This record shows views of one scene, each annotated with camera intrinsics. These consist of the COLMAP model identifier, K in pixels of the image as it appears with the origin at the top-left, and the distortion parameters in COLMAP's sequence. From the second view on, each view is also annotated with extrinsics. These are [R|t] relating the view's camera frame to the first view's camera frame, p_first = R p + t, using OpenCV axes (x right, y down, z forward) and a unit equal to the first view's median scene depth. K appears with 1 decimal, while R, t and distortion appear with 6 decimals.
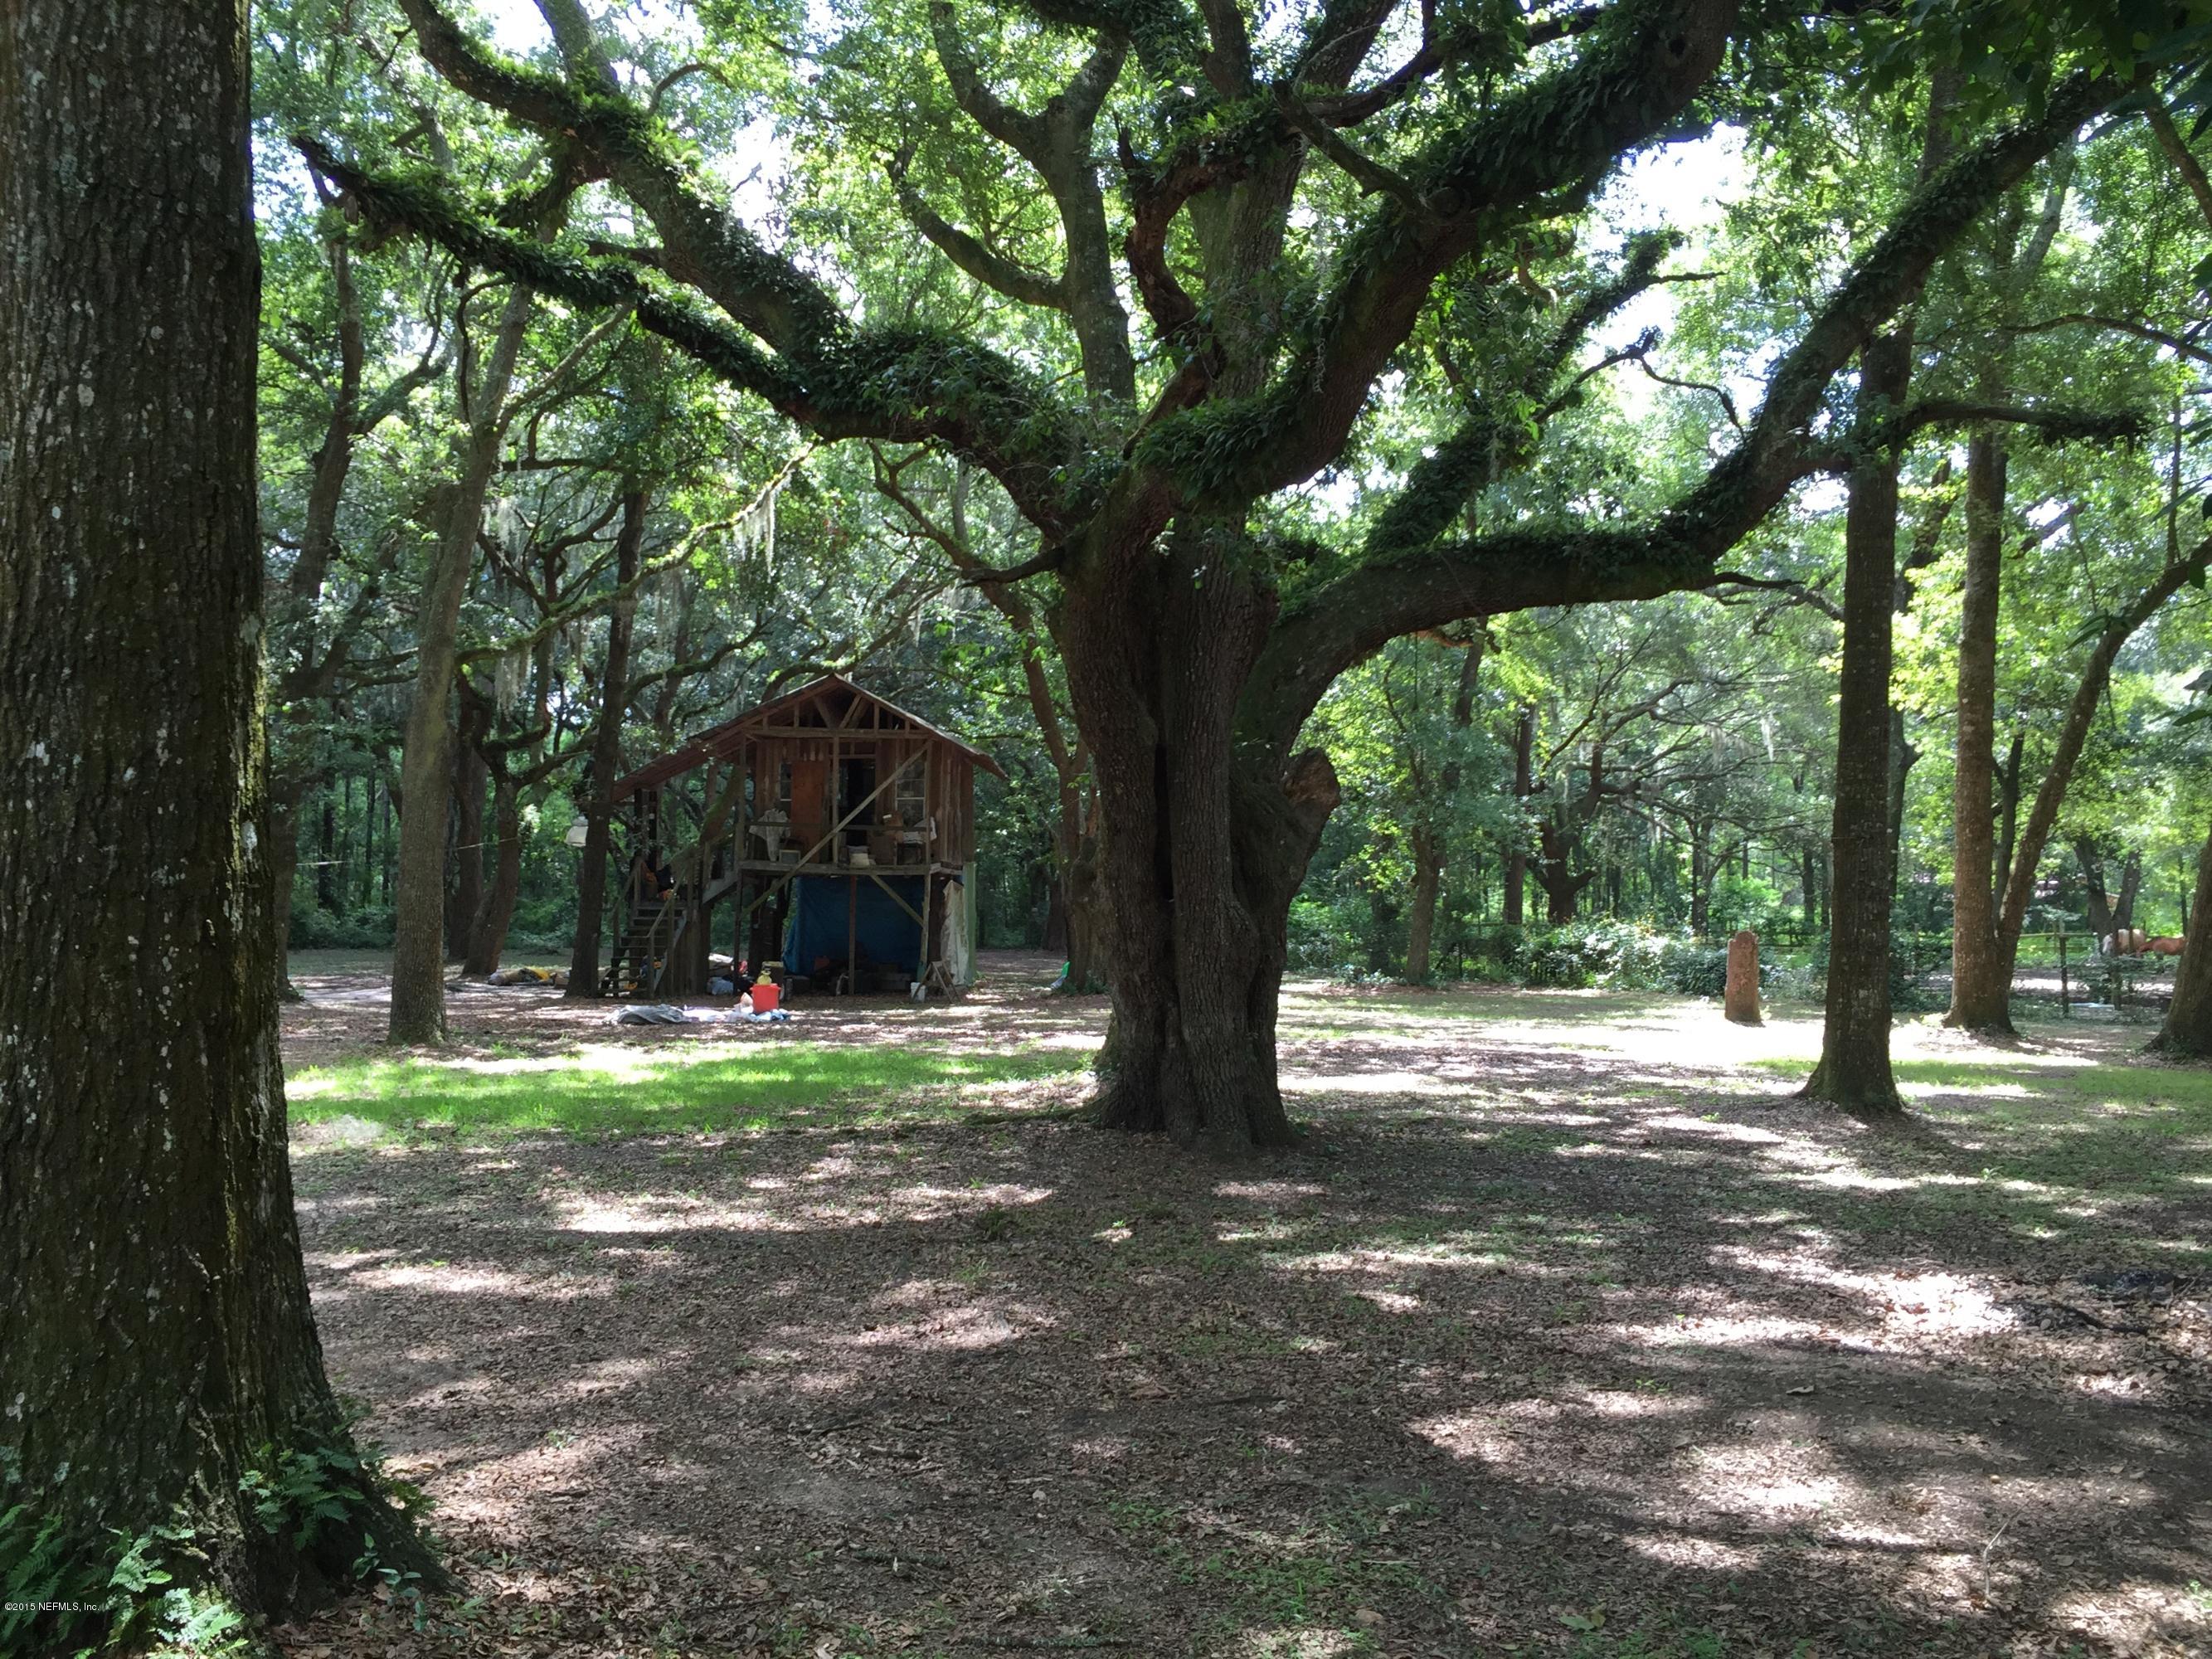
lens RADIAL K [[1899.2, 0, 1102.9], [0, 1899.2, 827.2], [0, 0, 1]] dist [0.080128, -0.112491]
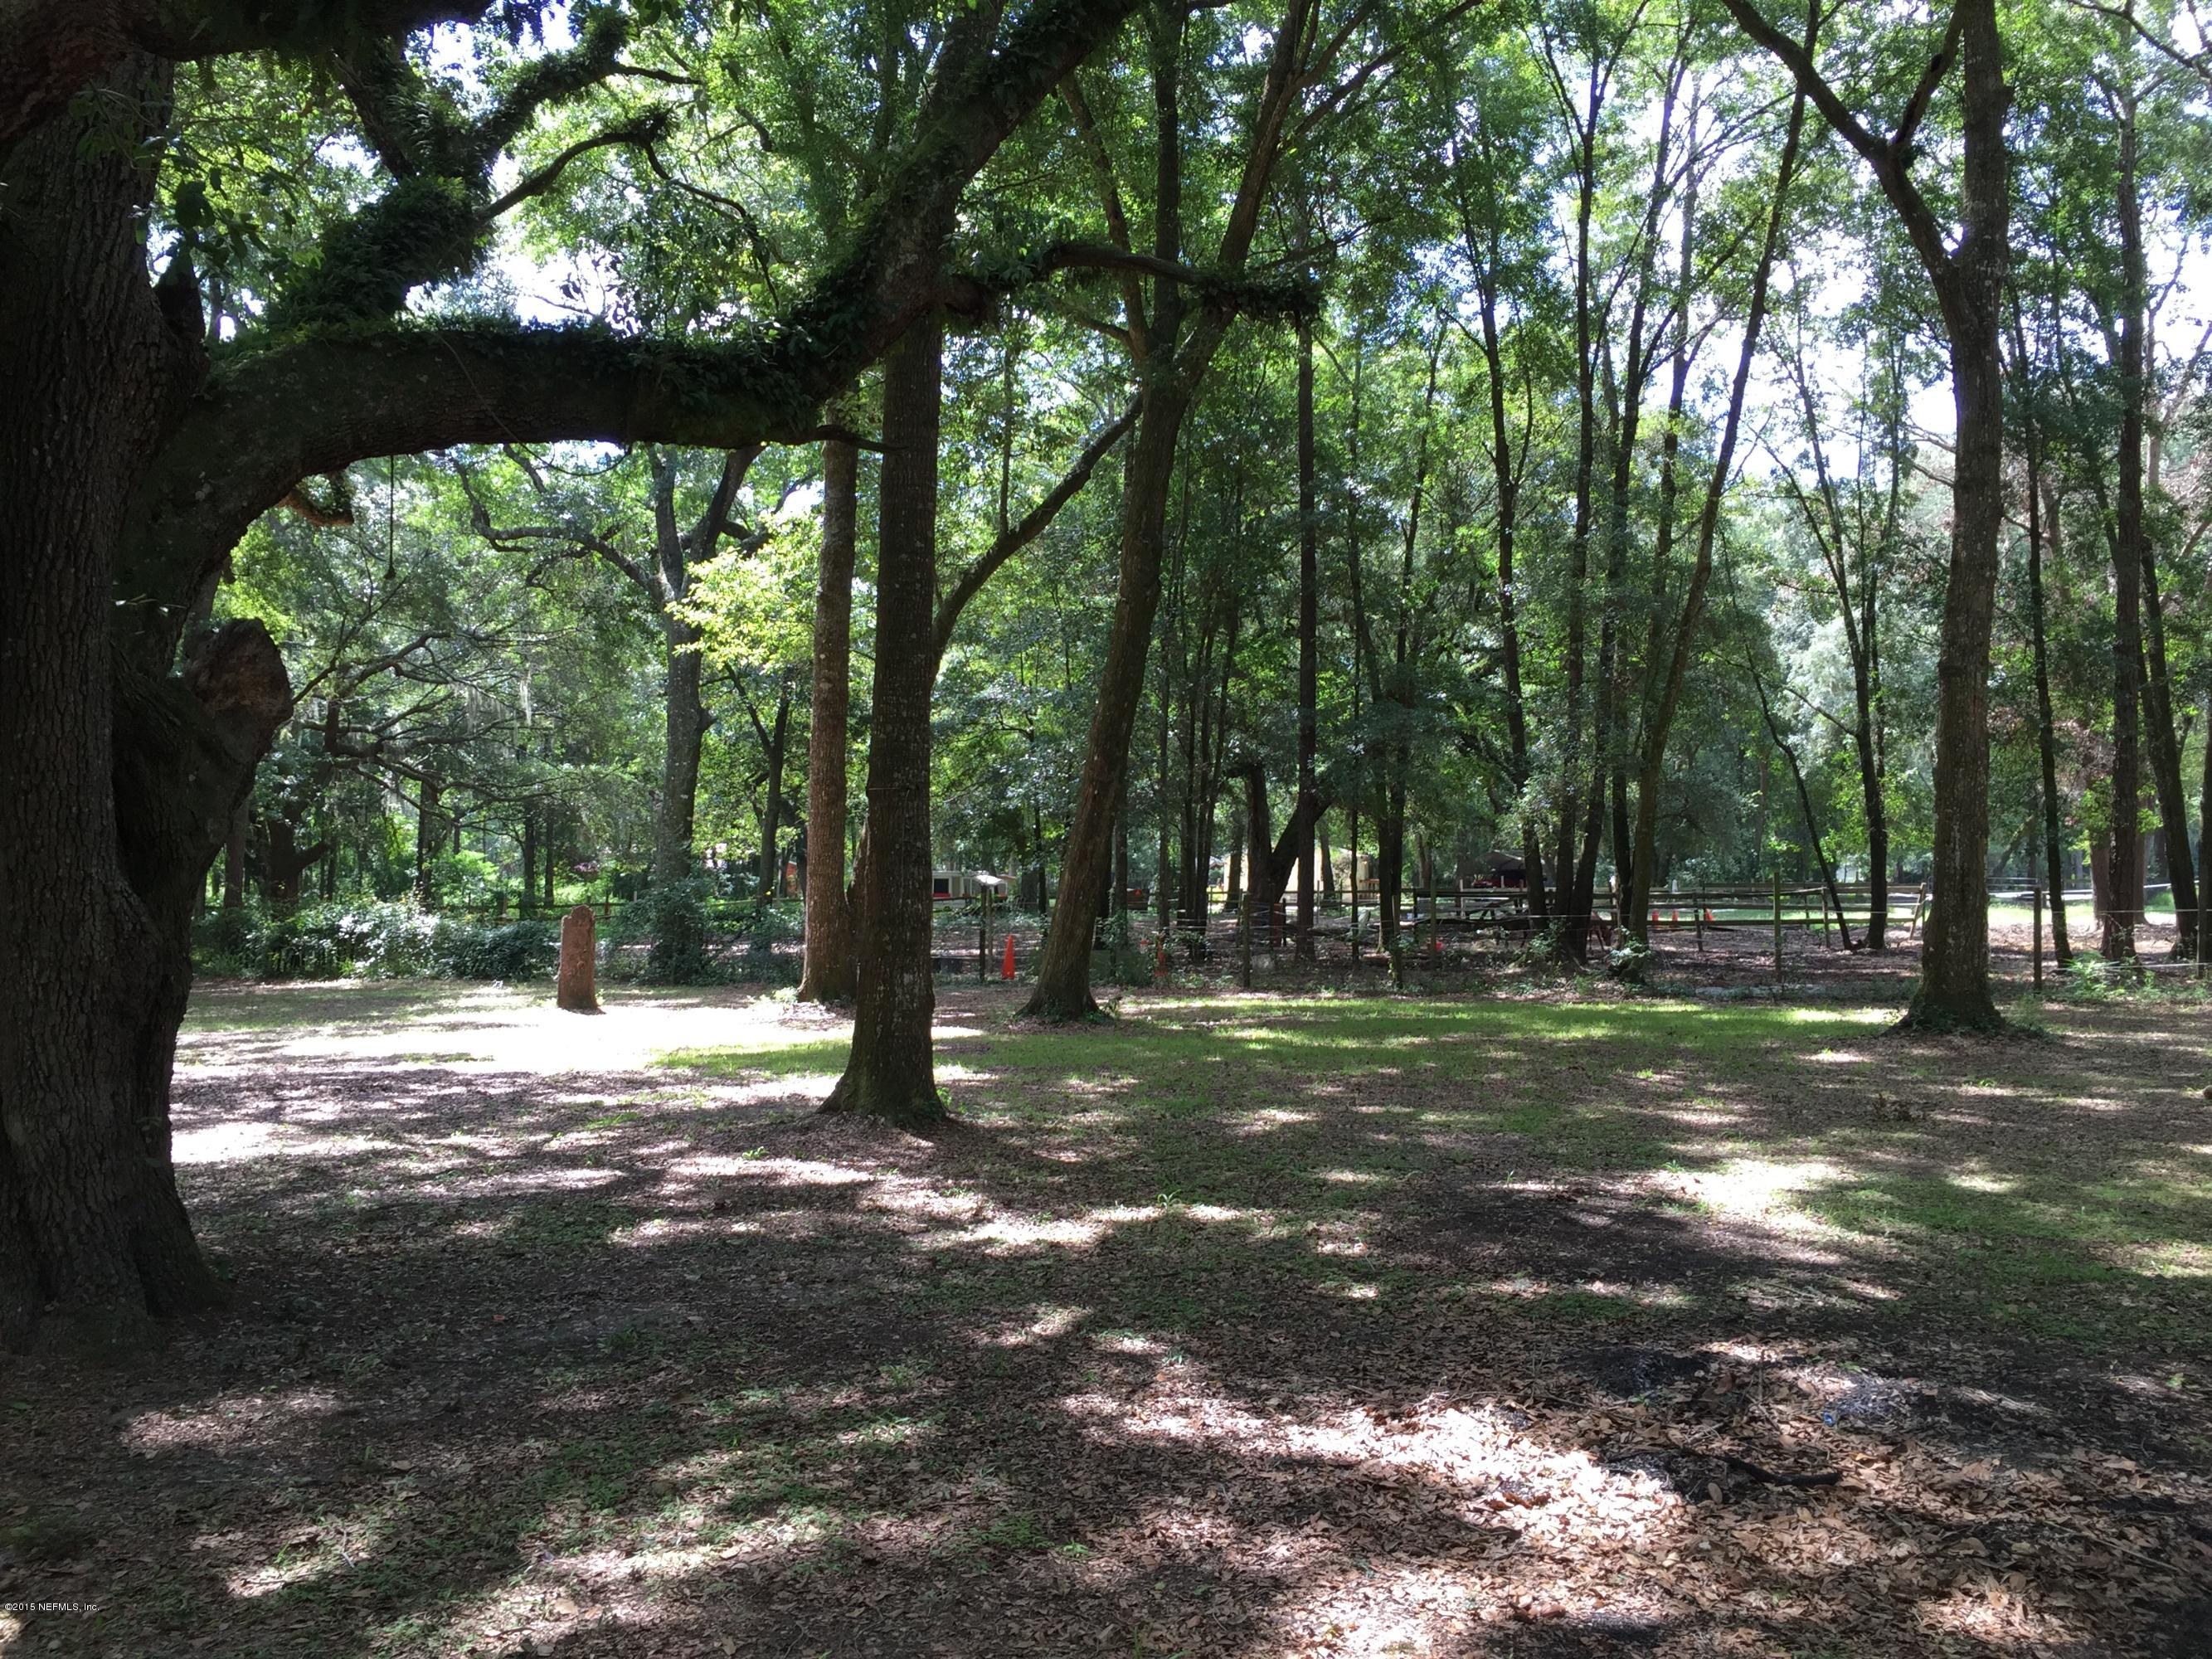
lens RADIAL K [[1899.2, 0, 1100.9], [0, 1899.2, 796.8], [0, 0, 1]] dist [0.080128, -0.112491]
pose [[0.785612, 0.007697, 0.618672, -0.022680], [-0.006145, 0.999970, -0.004638, 0.006594], [-0.618689, -0.000158, 0.785636, 0.166642]]
